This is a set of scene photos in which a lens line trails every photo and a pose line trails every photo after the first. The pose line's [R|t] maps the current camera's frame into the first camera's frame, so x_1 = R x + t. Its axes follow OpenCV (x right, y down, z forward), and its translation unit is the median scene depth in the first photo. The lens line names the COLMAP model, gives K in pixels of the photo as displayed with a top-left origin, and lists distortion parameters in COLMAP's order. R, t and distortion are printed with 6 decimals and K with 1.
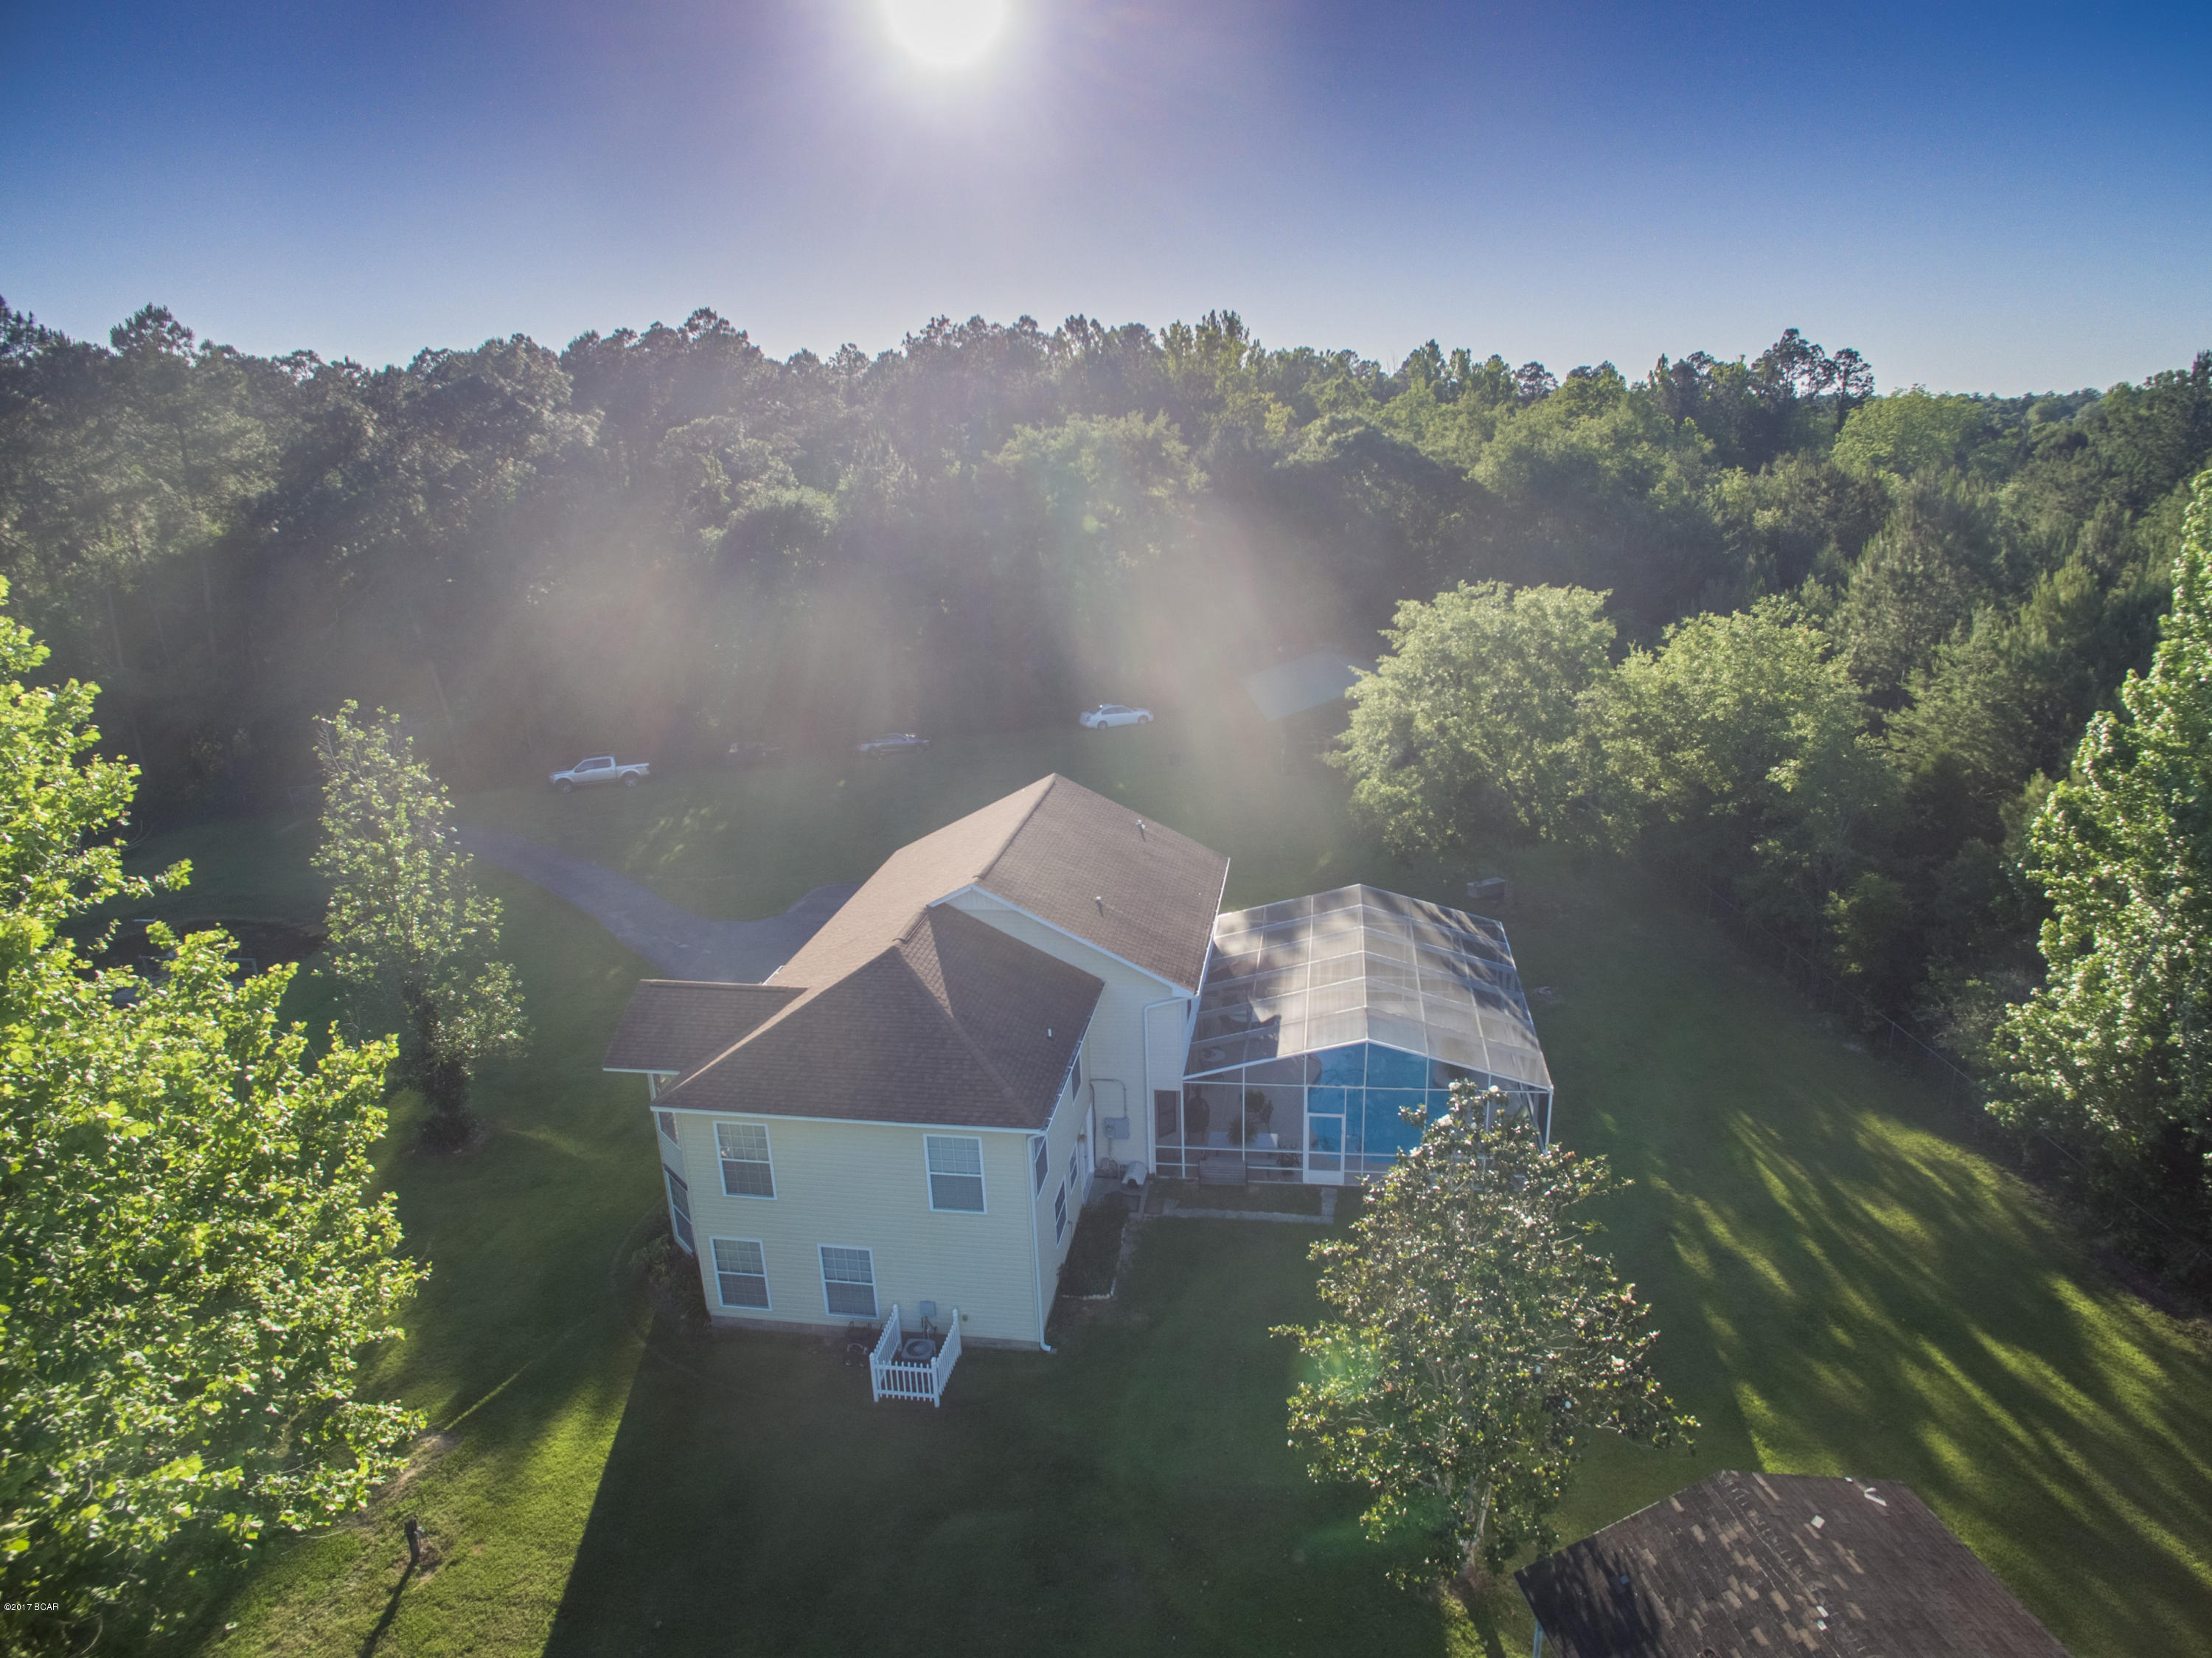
lens RADIAL K [[1294.2, 0, 1107.7], [0, 1294.2, 715.2], [0, 0, 1]] dist [-0.143281, 0.054092]
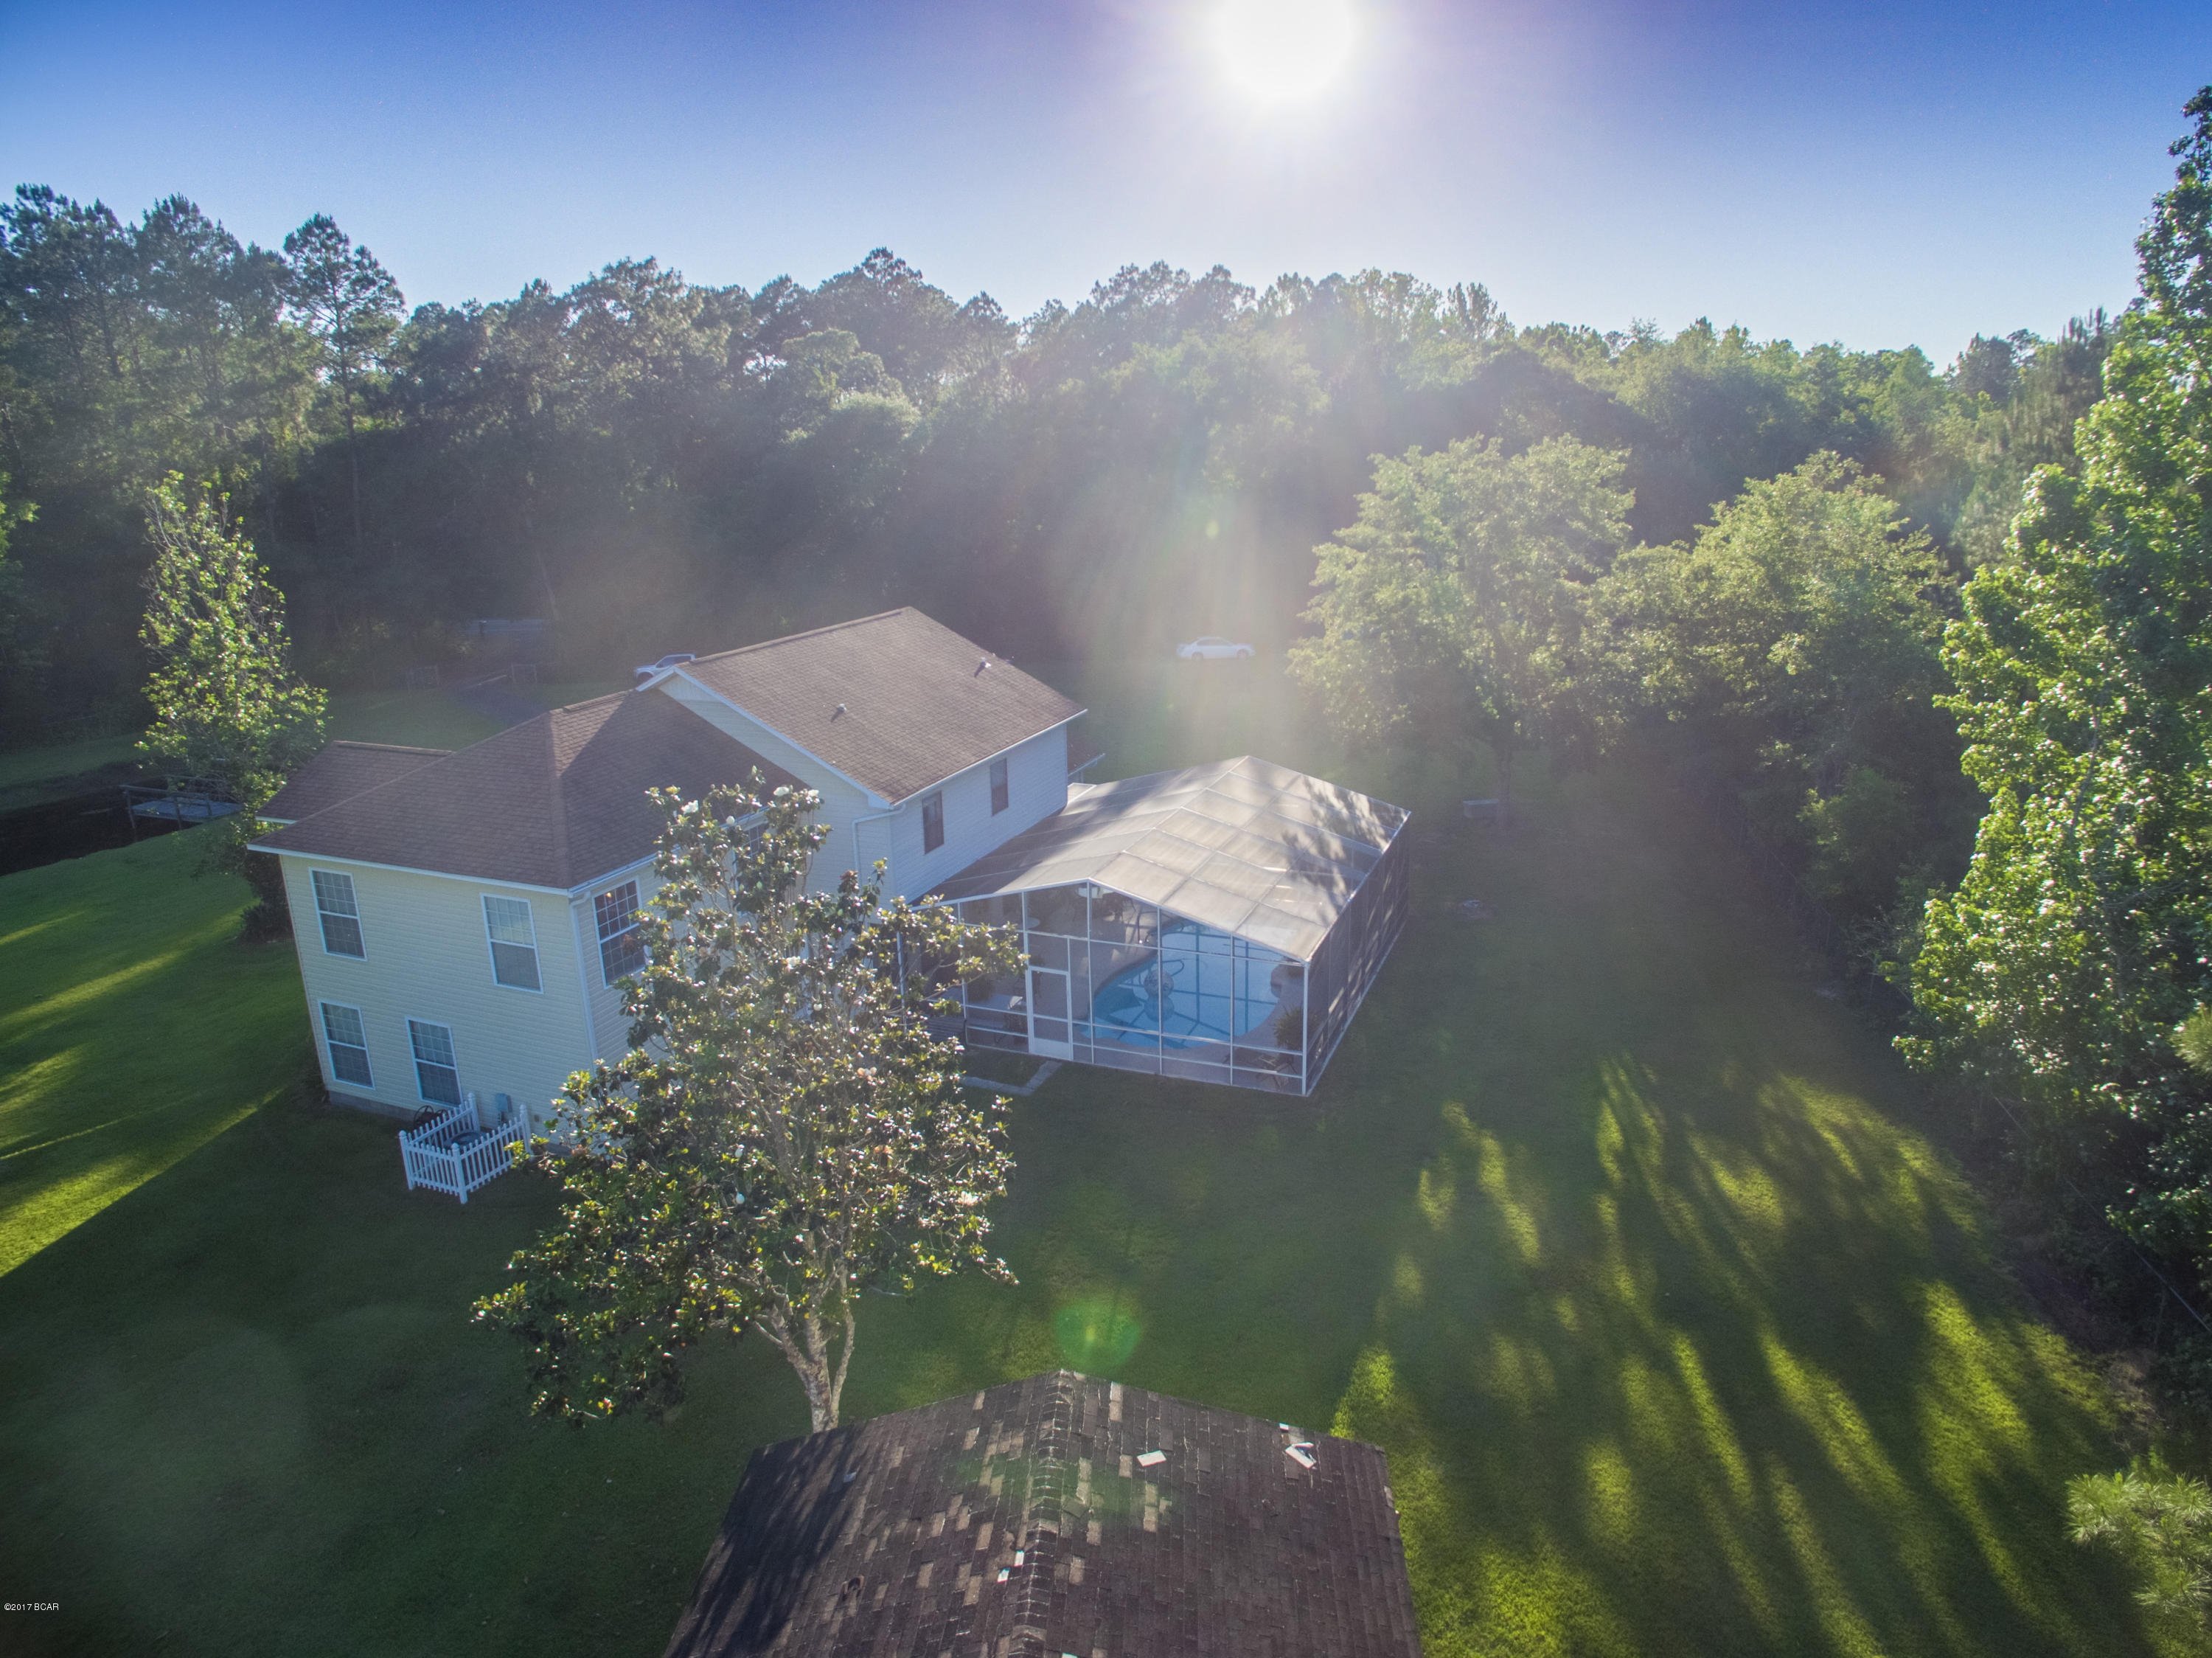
lens RADIAL K [[1273.1, 0, 1272.2], [0, 1273.1, 754.4], [0, 0, 1]] dist [-0.108002, 0.039213]
pose [[0.981386, 0.057722, -0.183164, 0.347547], [-0.059964, 0.998178, -0.006719, 0.127076], [0.182443, 0.017577, 0.983059, 0.153006]]
